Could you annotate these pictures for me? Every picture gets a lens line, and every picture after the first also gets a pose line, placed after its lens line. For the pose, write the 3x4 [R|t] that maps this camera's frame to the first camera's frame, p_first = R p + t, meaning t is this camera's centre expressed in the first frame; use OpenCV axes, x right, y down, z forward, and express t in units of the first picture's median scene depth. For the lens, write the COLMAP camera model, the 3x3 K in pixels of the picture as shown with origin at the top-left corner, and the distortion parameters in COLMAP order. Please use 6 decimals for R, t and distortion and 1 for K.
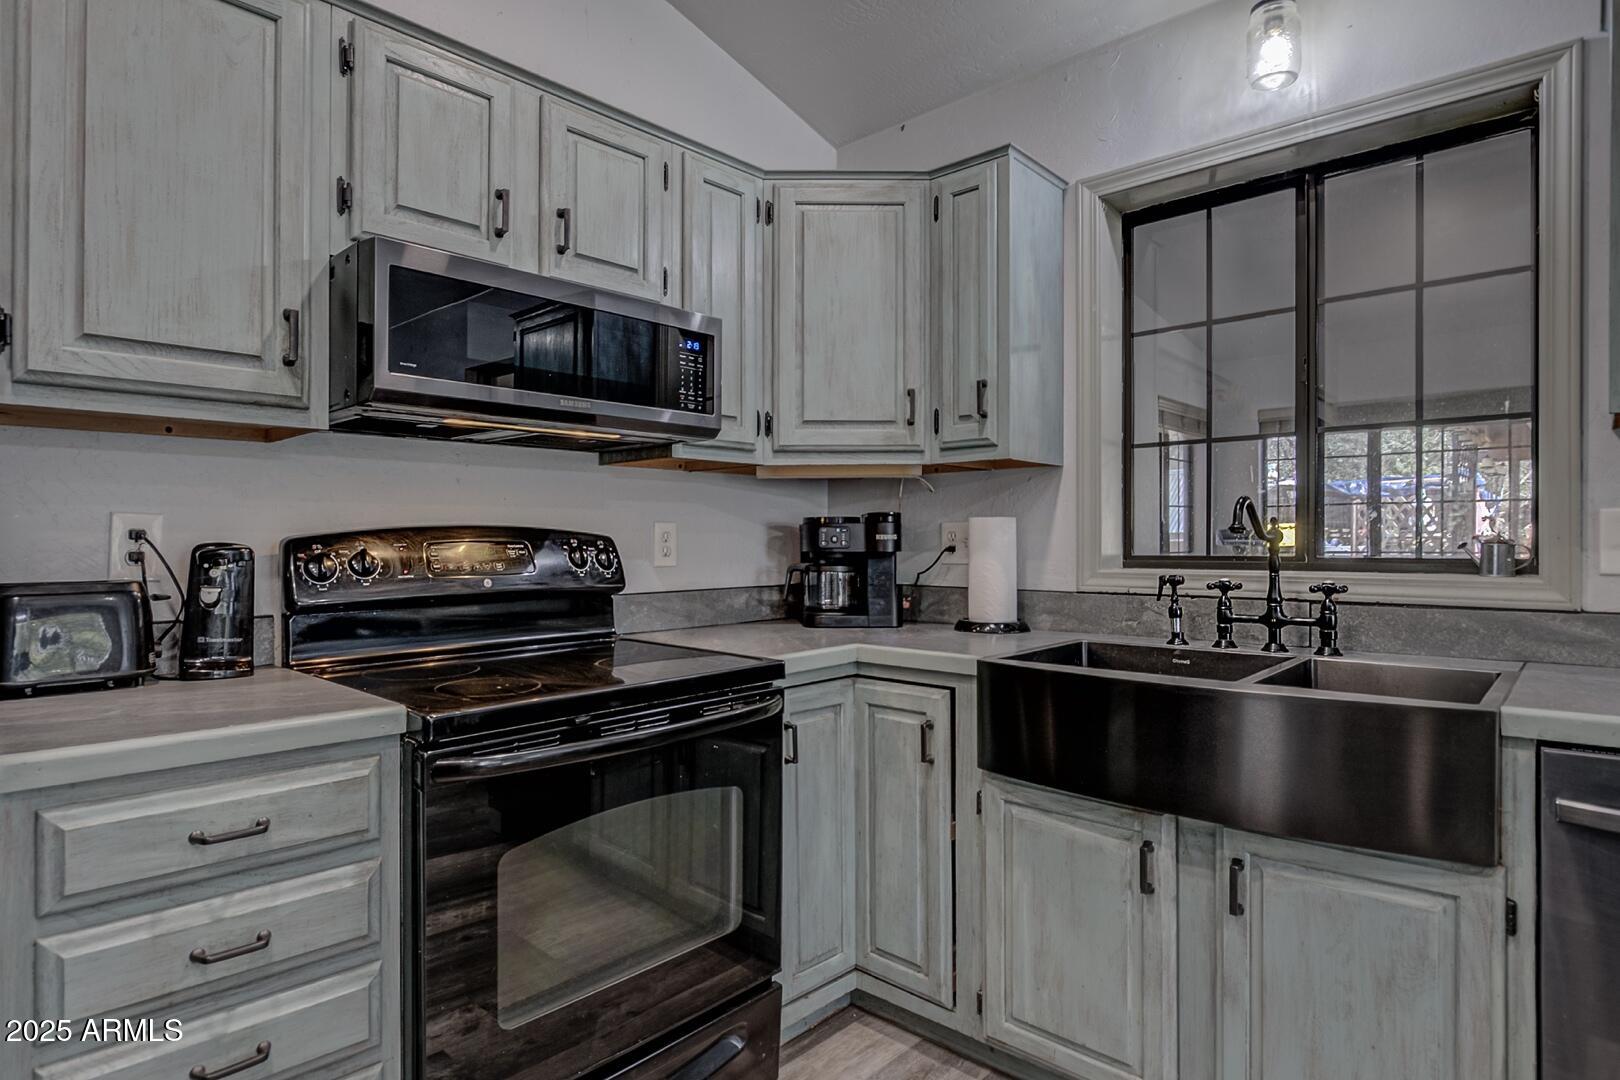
lens RADIAL K [[884.0, 0, 808.1], [0, 884.0, 566.2], [0, 0, 1]] dist [-0.020216, -0.001359]
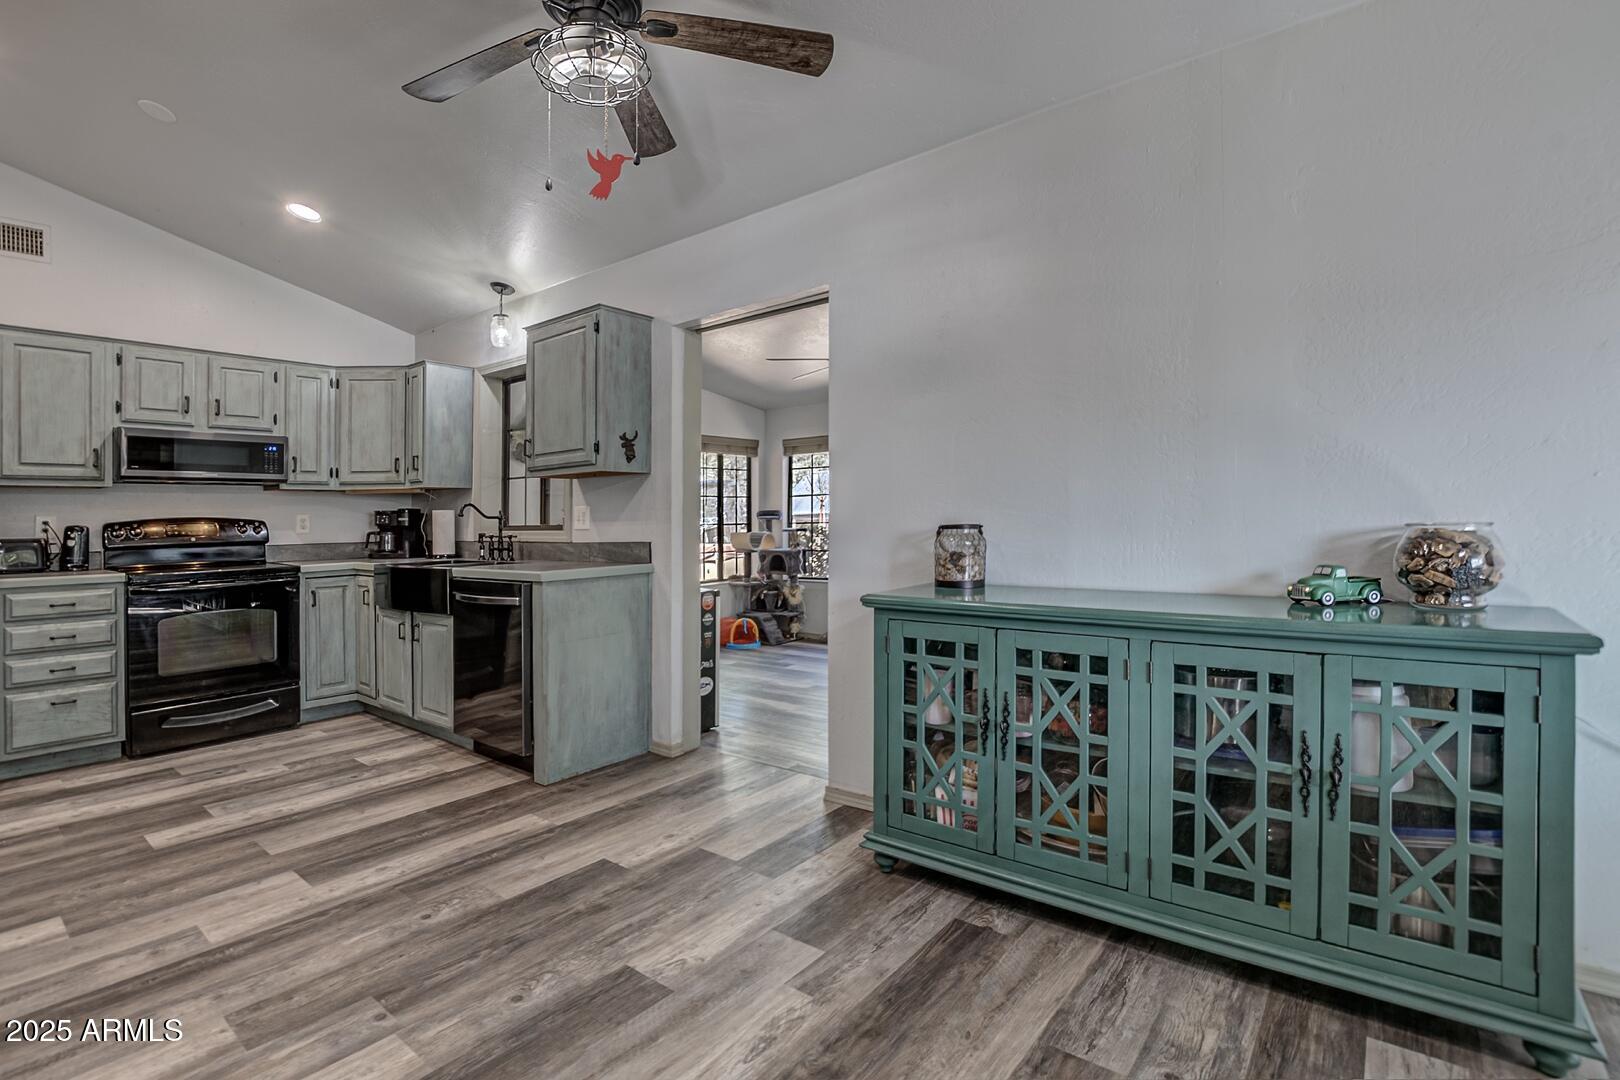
lens RADIAL K [[750.9, 0, 816.0], [0, 750.9, 538.0], [0, 0, 1]] dist [-0.030579, 0.001504]
pose [[0.996442, -0.014712, 0.082987, 1.475496], [0.014811, 0.999890, -0.000585, 0.049554], [-0.082969, 0.001812, 0.996550, -1.515268]]
